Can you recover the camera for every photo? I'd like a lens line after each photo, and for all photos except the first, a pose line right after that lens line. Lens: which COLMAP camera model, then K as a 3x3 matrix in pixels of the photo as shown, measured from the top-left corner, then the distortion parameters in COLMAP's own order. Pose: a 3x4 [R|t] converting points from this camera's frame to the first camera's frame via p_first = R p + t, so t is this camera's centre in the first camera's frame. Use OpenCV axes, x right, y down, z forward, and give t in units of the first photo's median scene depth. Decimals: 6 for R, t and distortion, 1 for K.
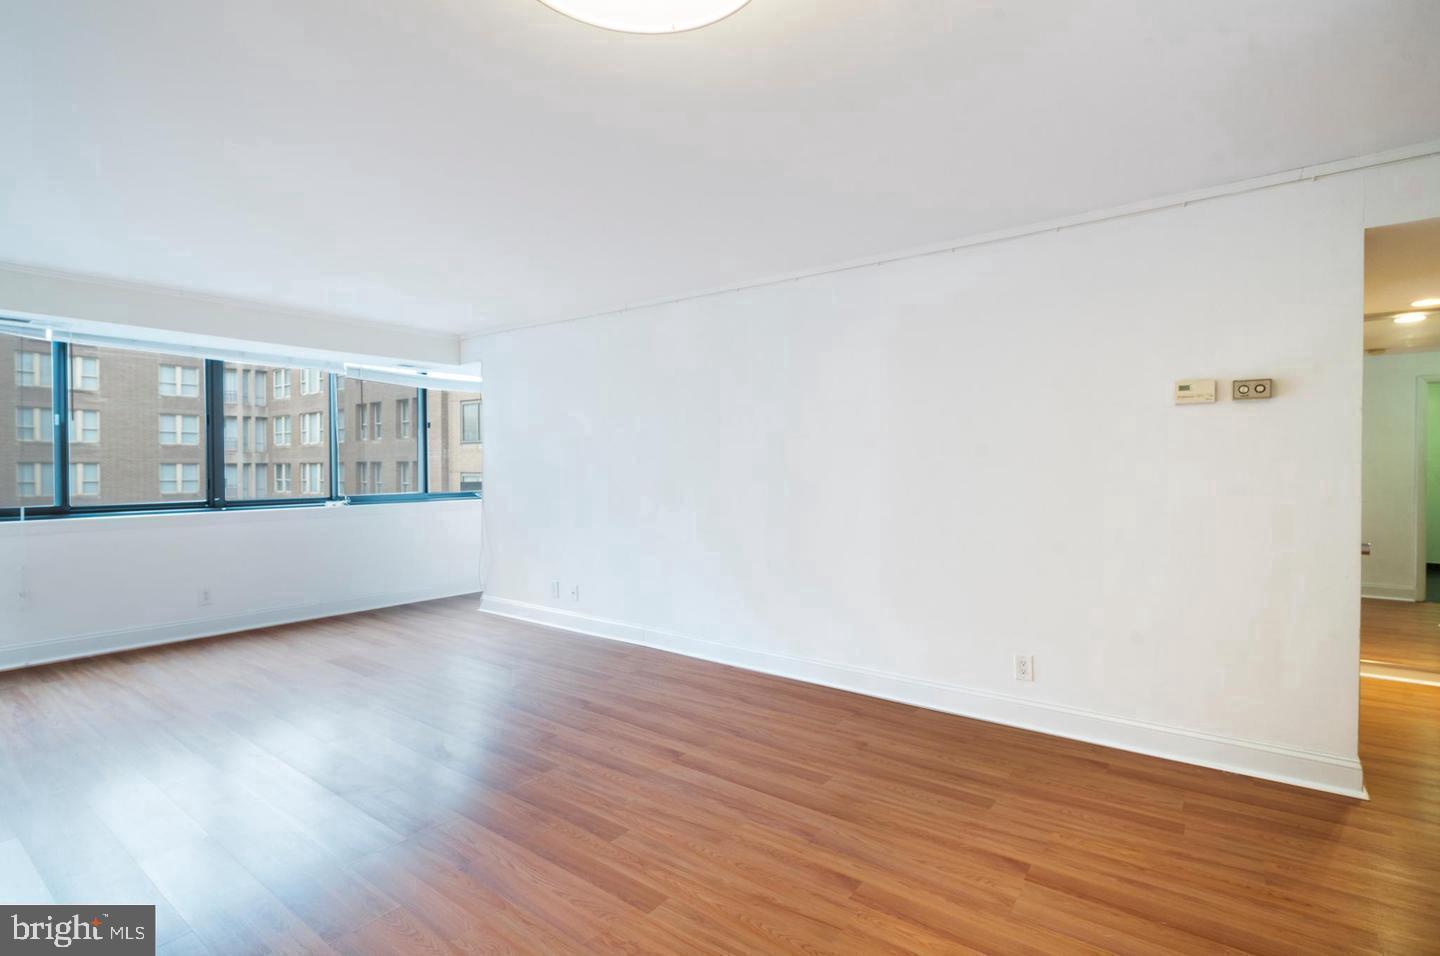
lens RADIAL K [[702.1, 0, 674.1], [0, 702.1, 471.4], [0, 0, 1]] dist [0.000490, -0.000109]
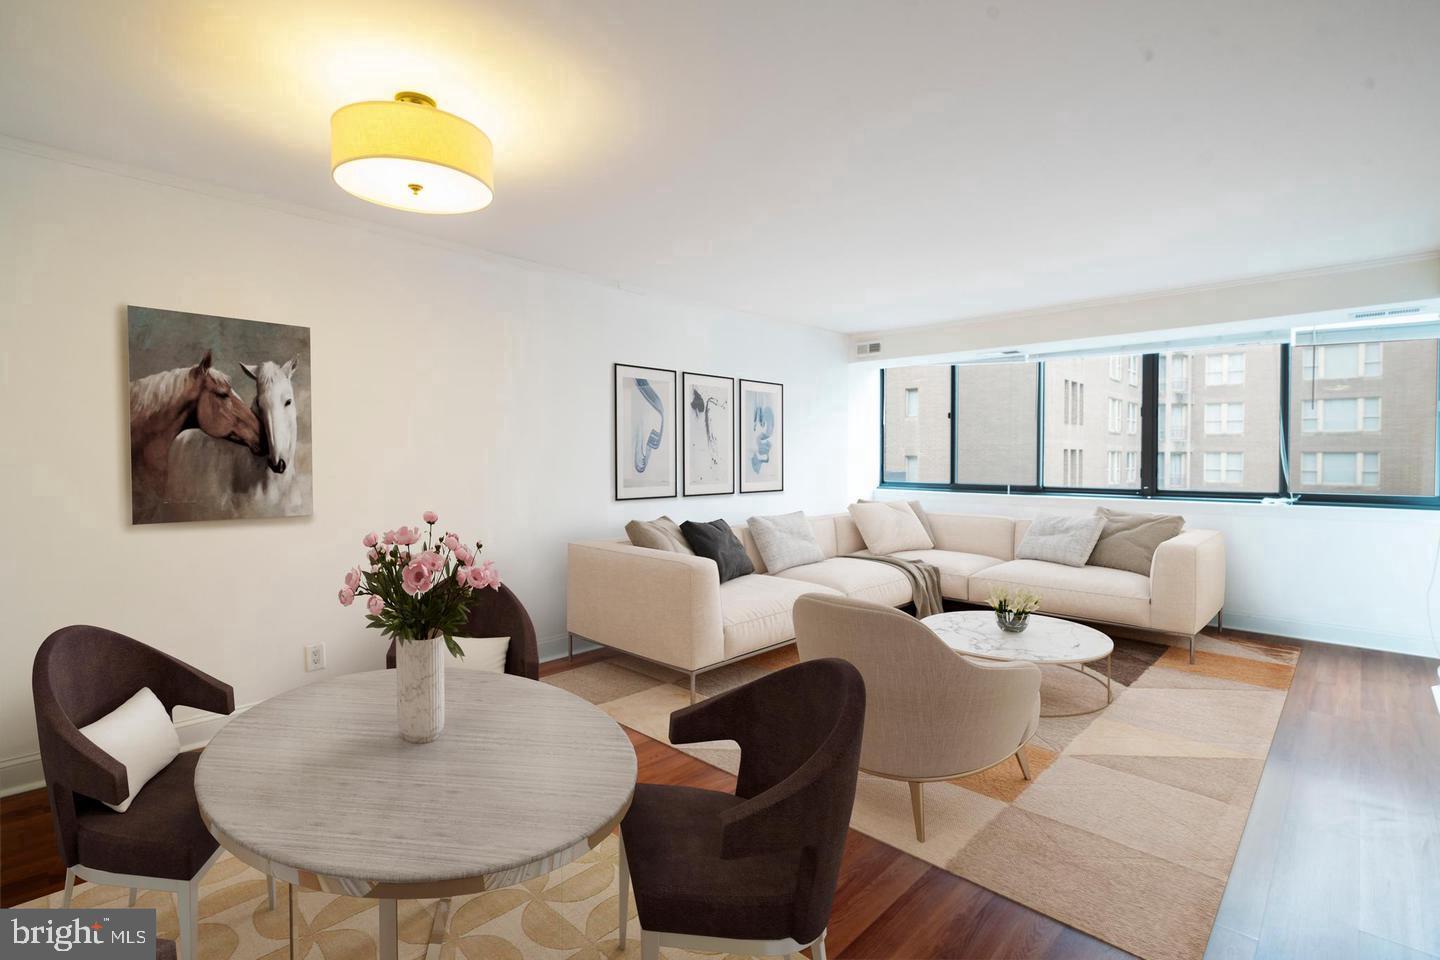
lens RADIAL K [[680.2, 0, 719.5], [0, 680.2, 470.9], [0, 0, 1]] dist [0.000869, -0.000276]
pose [[-0.101476, 0.022966, -0.994573, 0.412440], [-0.008346, 0.999679, 0.023935, -0.003753], [0.994803, 0.010730, -0.101252, 0.460716]]
